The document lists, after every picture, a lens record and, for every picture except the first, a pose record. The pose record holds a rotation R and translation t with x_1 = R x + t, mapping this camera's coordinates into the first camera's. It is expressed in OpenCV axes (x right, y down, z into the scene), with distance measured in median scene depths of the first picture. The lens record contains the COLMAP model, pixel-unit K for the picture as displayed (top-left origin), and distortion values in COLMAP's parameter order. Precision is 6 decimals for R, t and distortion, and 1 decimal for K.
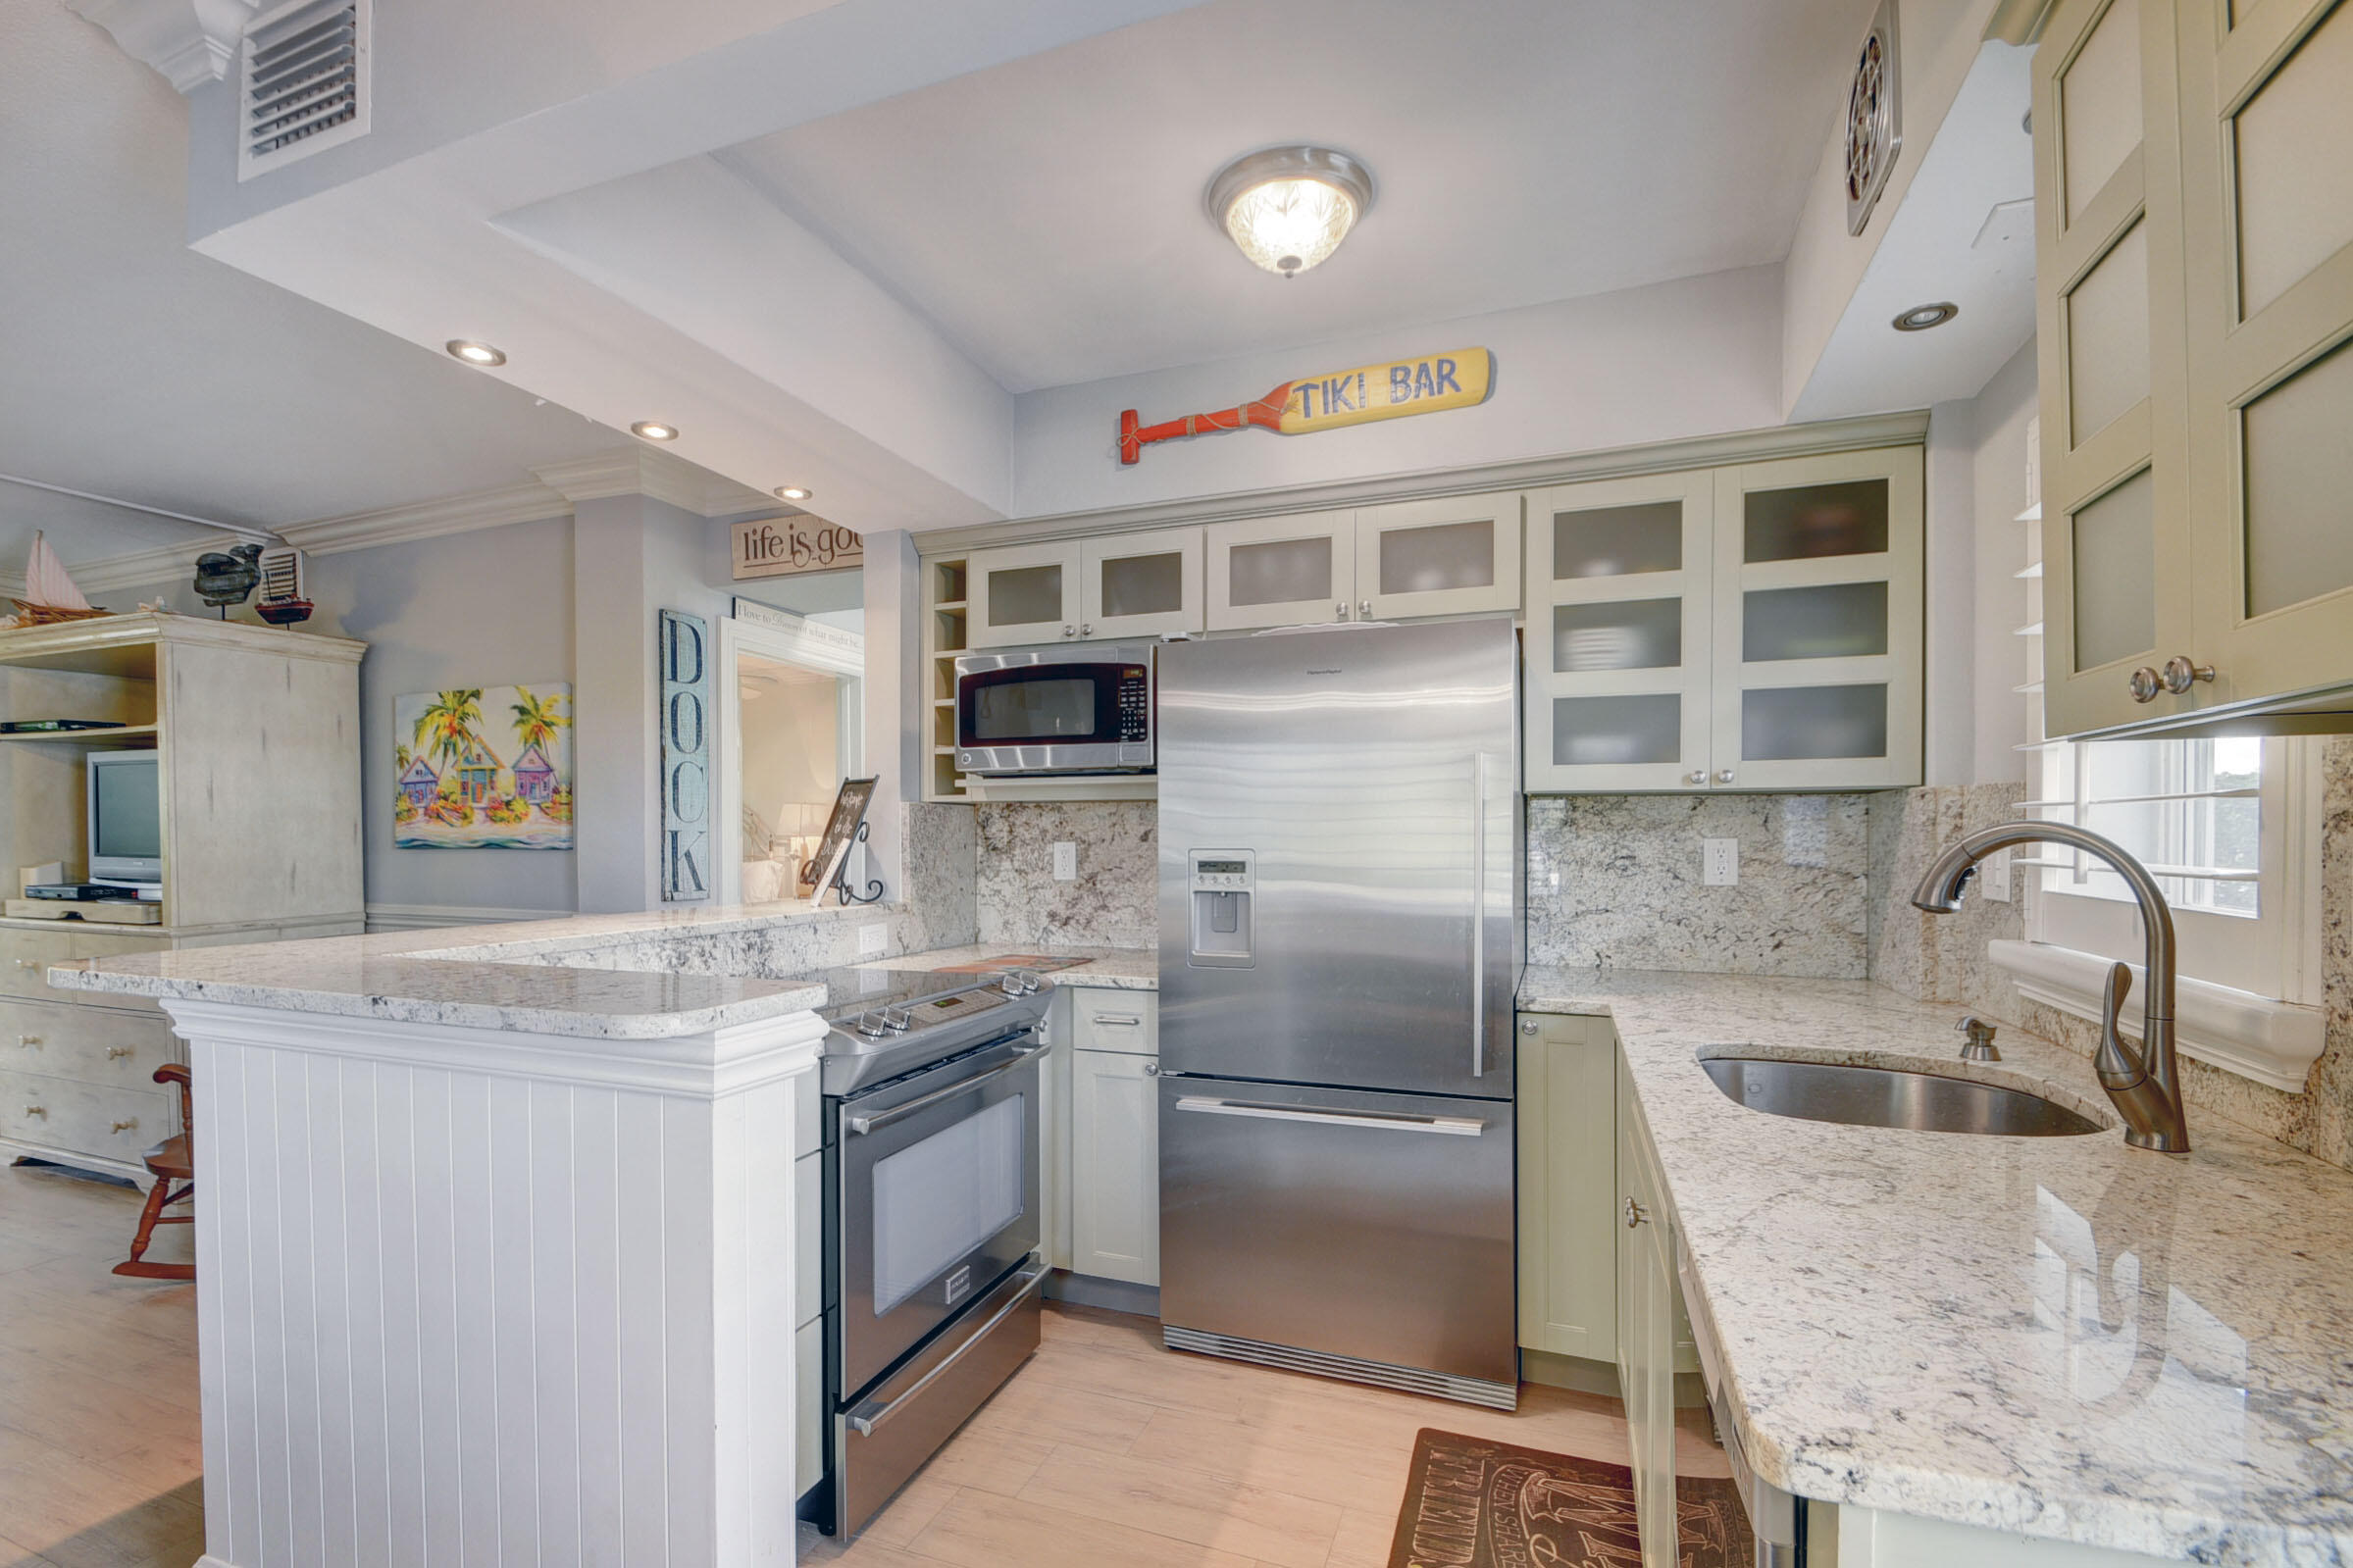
lens RADIAL K [[1043.4, 0, 1172.7], [0, 1043.4, 832.9], [0, 0, 1]] dist [-0.000301, -0.000421]
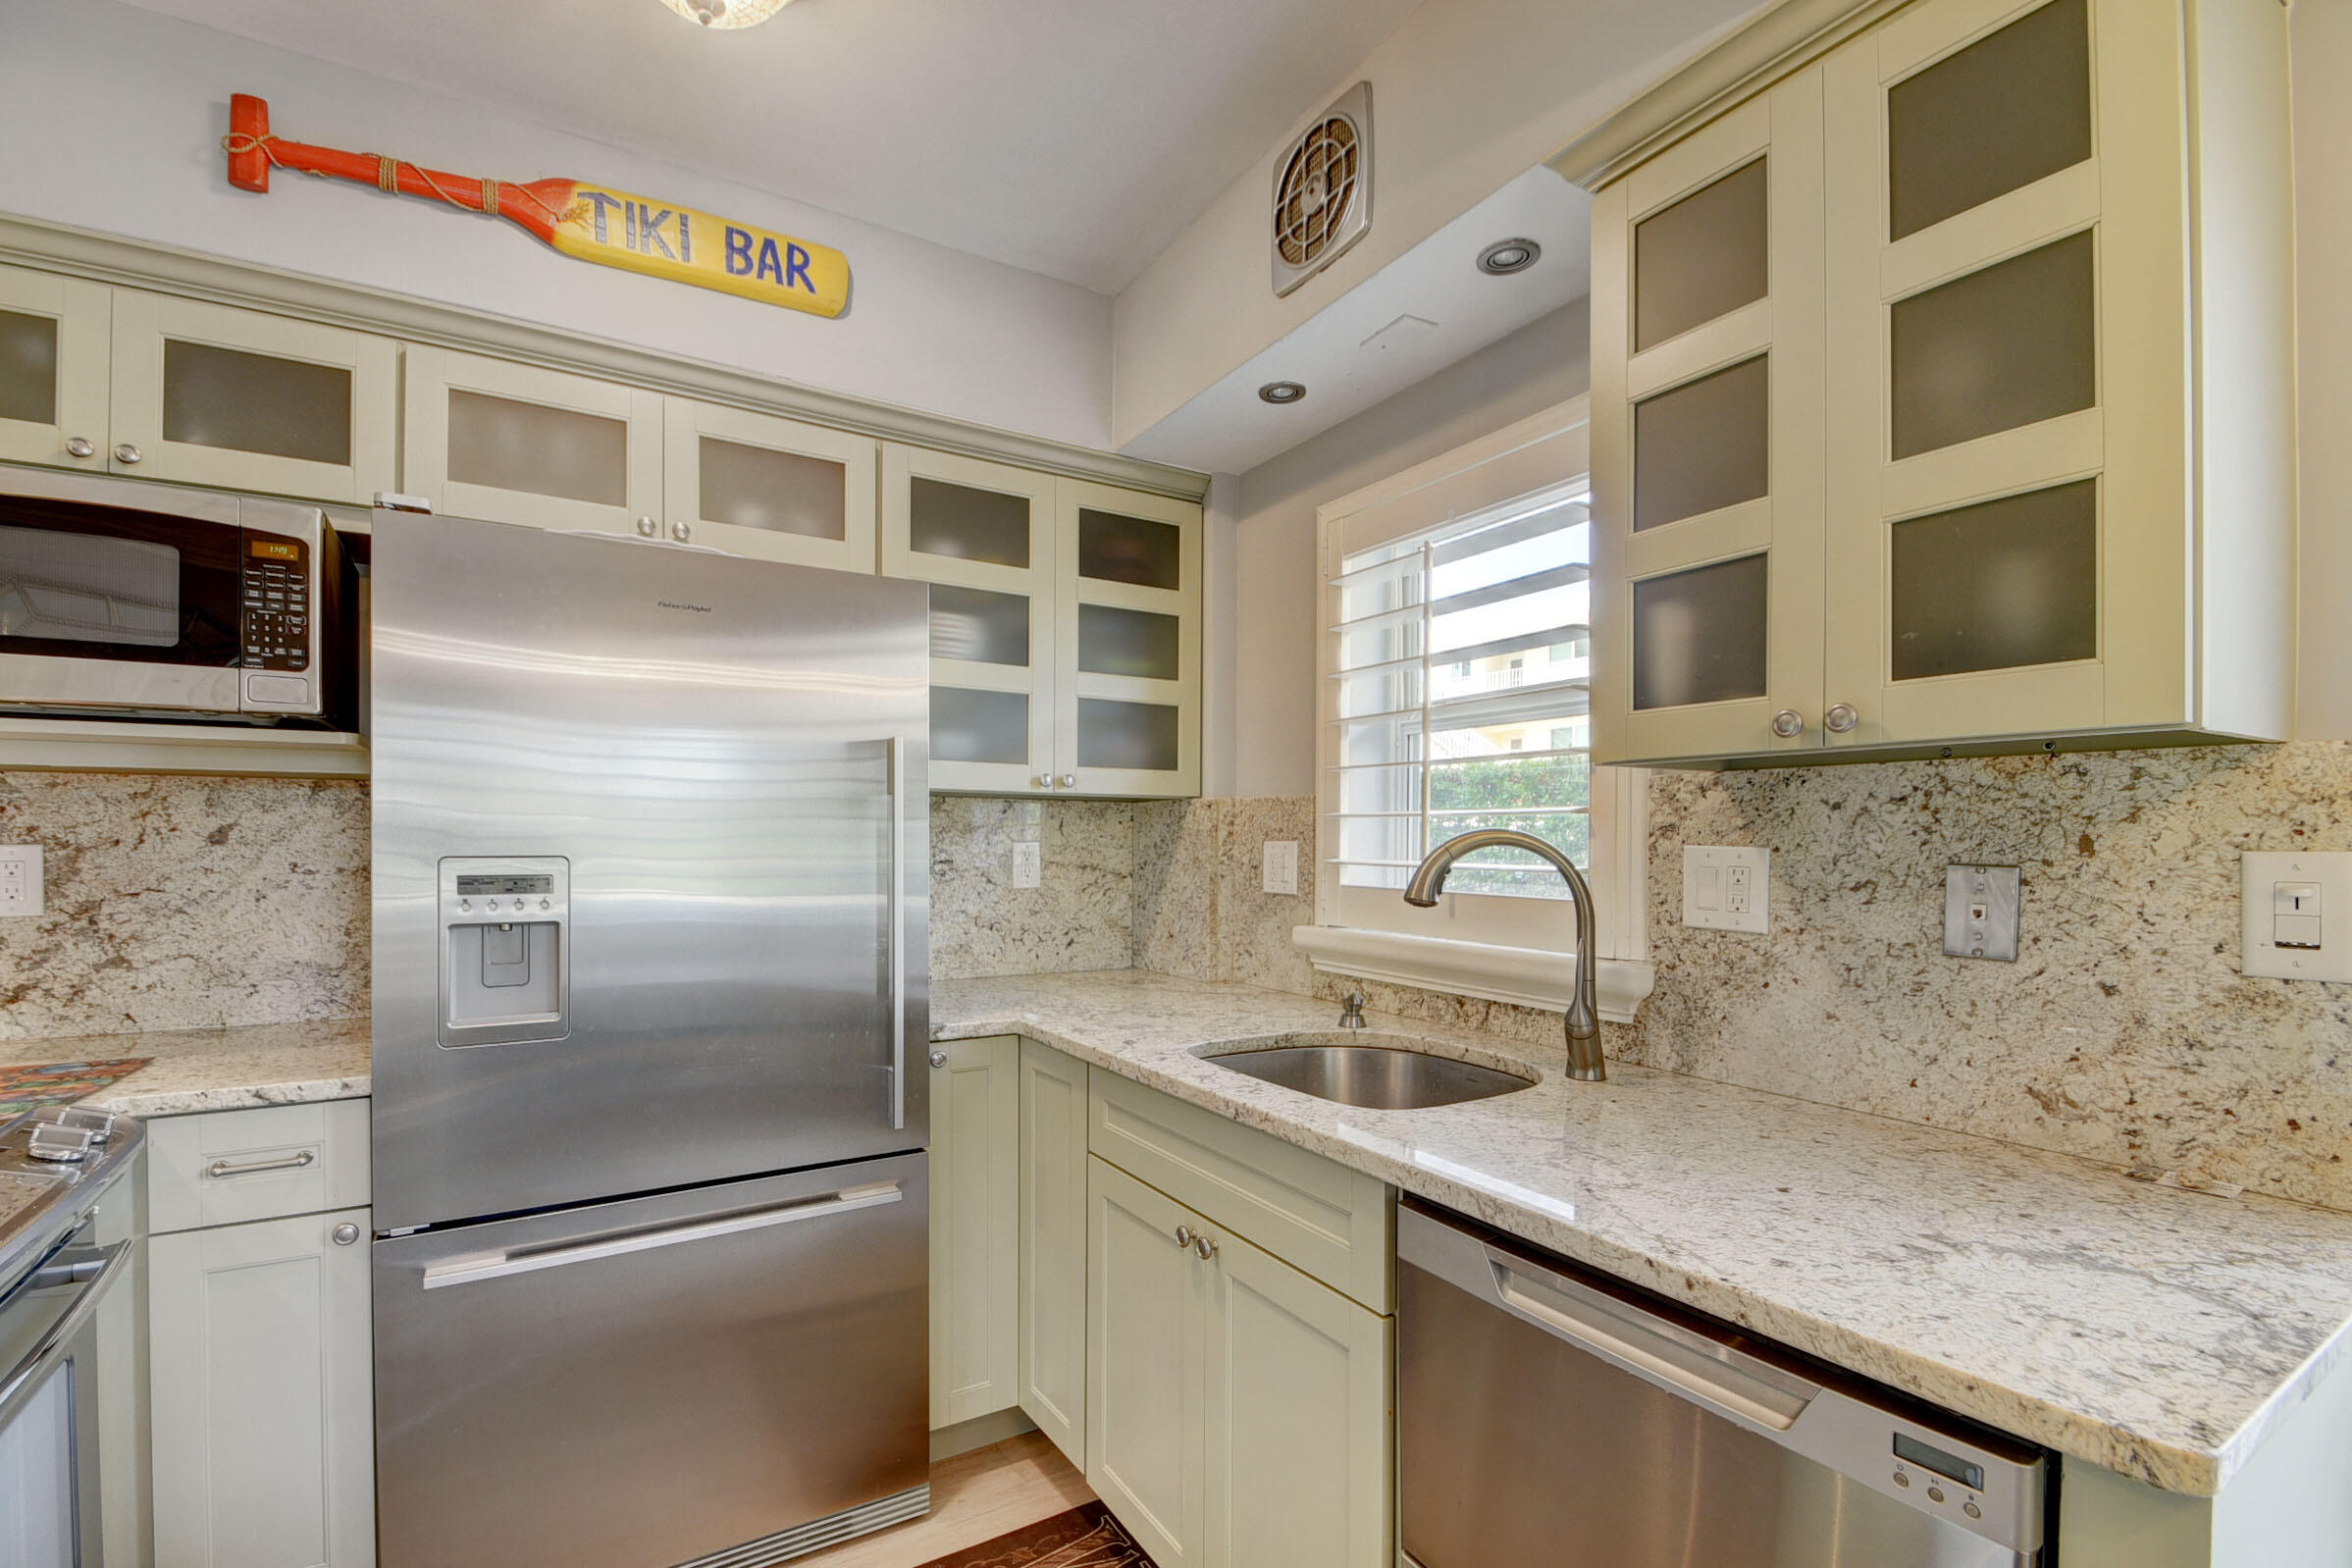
lens RADIAL K [[1040.4, 0, 1163.2], [0, 1040.4, 836.3], [0, 0, 1]] dist [0.020536, -0.019088]
pose [[0.624825, 0.007288, 0.780731, -0.191417], [-0.007331, 0.999967, -0.003468, 0.002488], [-0.780731, -0.003556, 0.624857, 0.274985]]
